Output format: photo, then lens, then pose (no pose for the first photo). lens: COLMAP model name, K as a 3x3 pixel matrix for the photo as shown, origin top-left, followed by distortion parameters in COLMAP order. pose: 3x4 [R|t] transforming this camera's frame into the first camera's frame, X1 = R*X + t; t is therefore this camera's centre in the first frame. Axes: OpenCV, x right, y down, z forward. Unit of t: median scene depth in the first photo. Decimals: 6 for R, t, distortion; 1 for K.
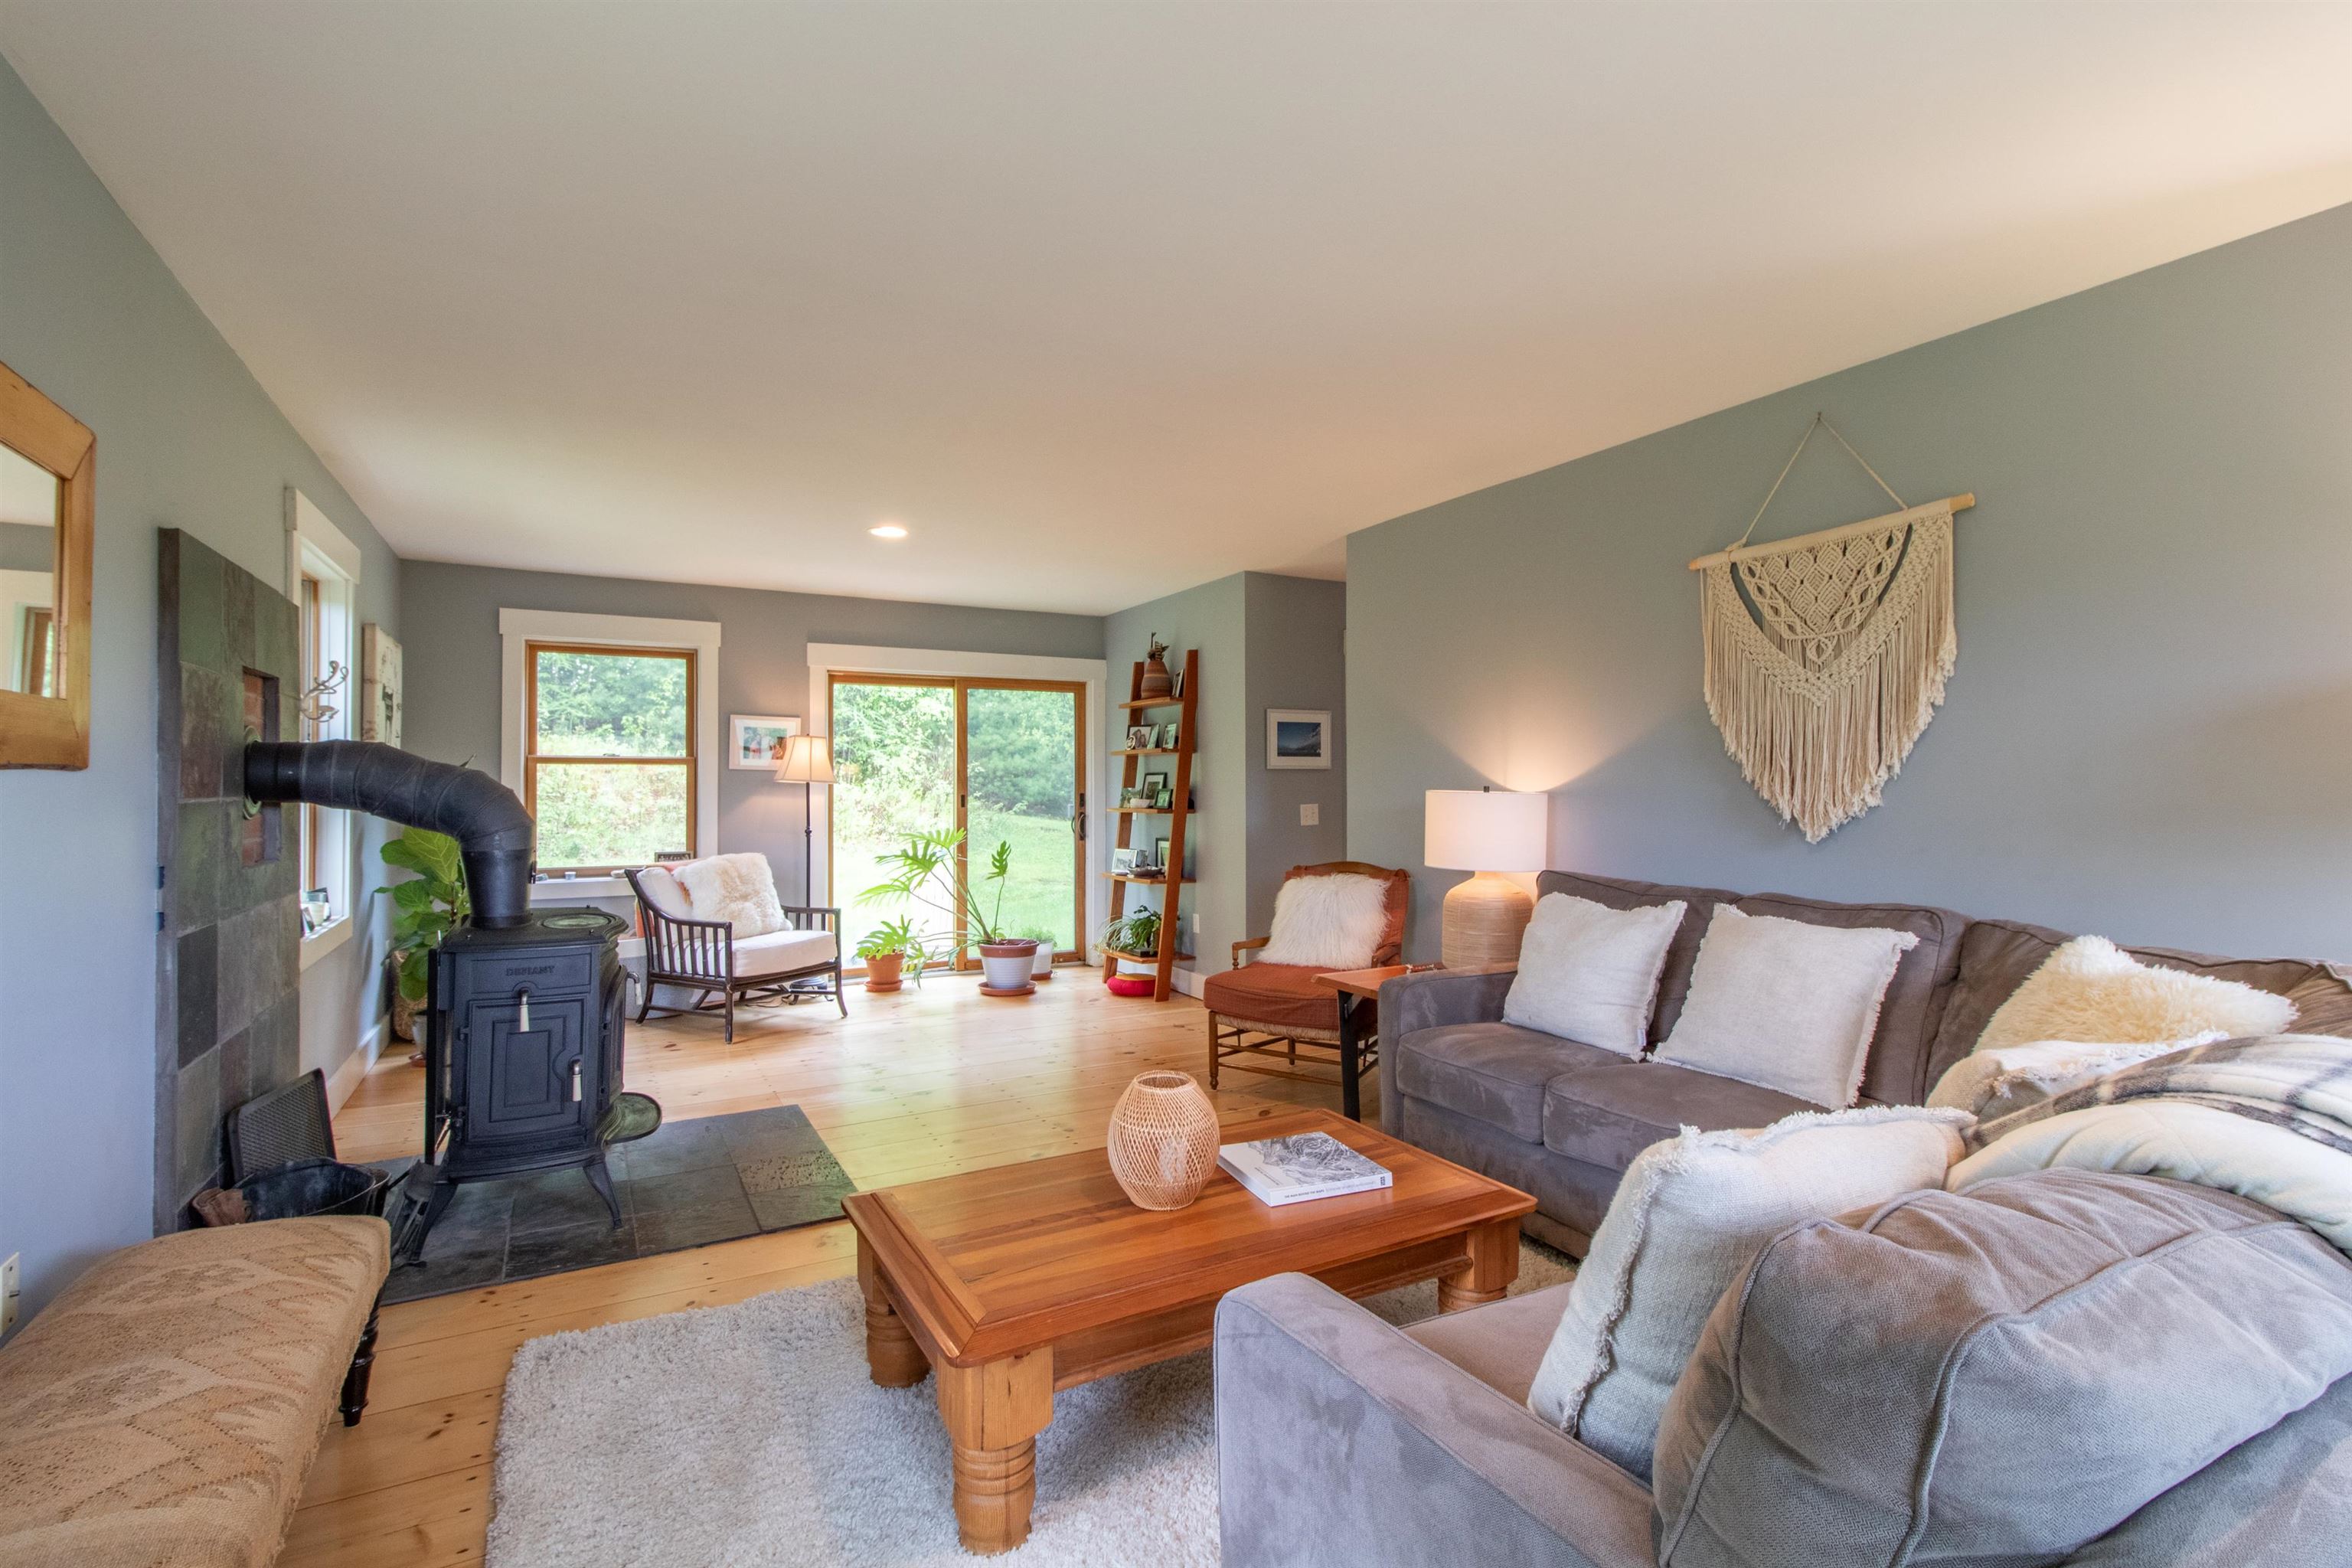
lens RADIAL K [[1095.9, 0, 1190.8], [0, 1095.9, 785.3], [0, 0, 1]] dist [0.003597, 0.000393]
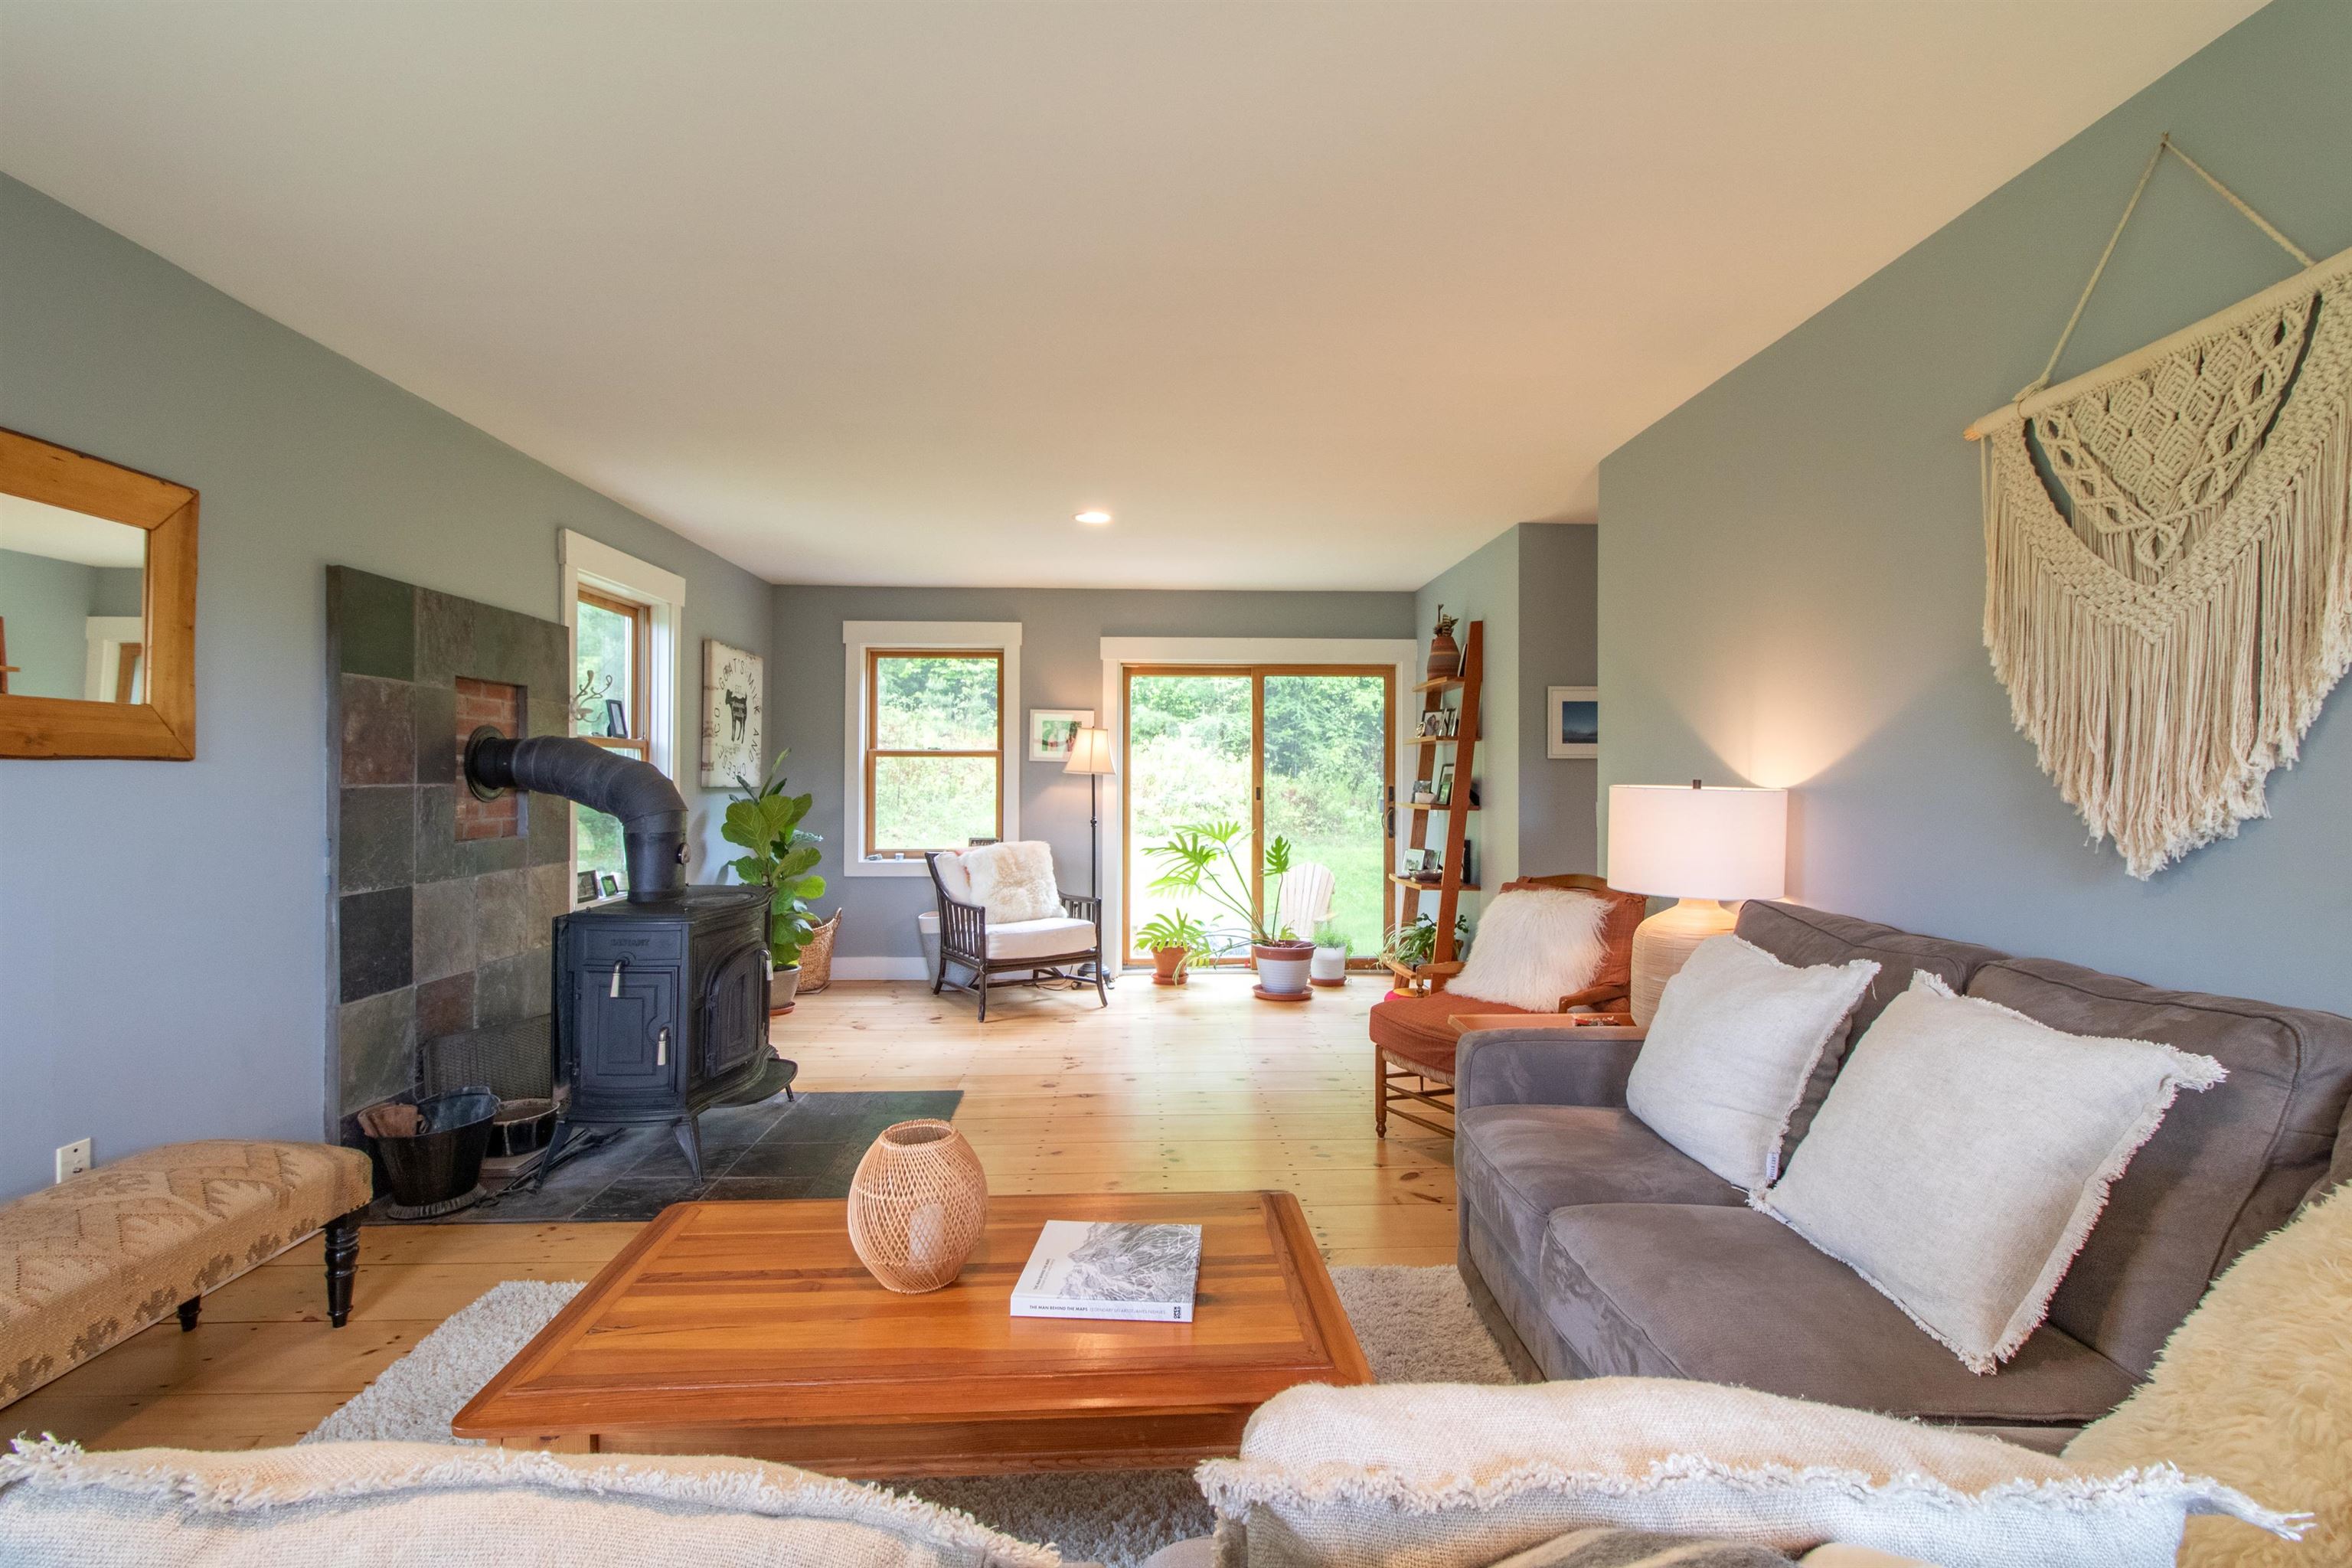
lens RADIAL K [[1095.1, 0, 1176.0], [0, 1095.1, 784.0], [0, 0, 1]] dist [0.000515, -0.000003]
pose [[0.893927, 0.005948, -0.448172, 0.255639], [-0.003516, 0.999974, 0.006259, 0.000287], [0.448198, -0.004020, 0.893925, 0.173971]]
